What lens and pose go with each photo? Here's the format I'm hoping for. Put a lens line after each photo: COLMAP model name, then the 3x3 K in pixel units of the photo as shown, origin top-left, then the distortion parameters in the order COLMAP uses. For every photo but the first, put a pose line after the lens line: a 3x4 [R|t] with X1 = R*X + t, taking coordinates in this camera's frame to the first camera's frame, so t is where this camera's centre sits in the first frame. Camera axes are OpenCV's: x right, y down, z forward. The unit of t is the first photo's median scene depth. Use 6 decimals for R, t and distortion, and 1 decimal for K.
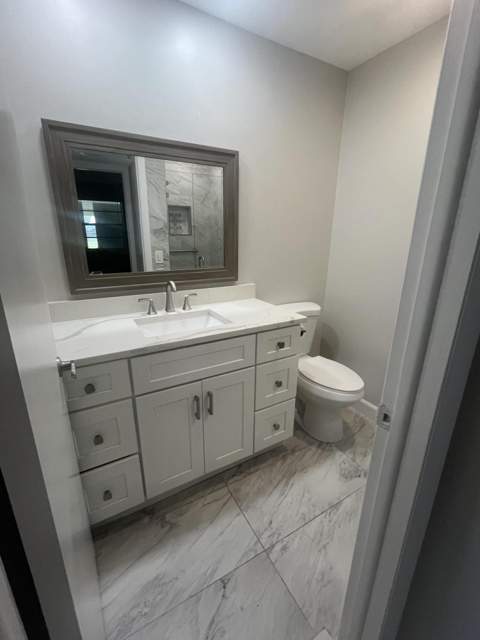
lens RADIAL K [[284.5, 0, 240.0], [0, 284.5, 321.4], [0, 0, 1]] dist [-0.000395, 0.000041]
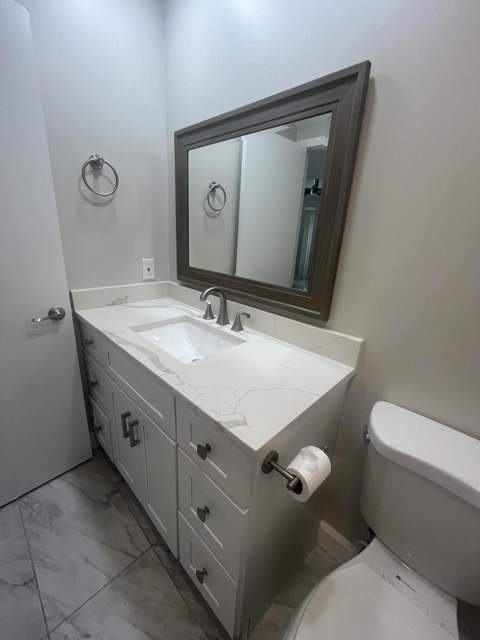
lens RADIAL K [[261.9, 0, 239.9], [0, 261.9, 319.2], [0, 0, 1]] dist [-0.001601, 0.000456]
pose [[0.272186, 0.309211, -0.911210, 0.520092], [-0.337151, 0.917579, 0.210662, -0.253806], [0.901246, 0.249876, 0.354003, 0.857424]]
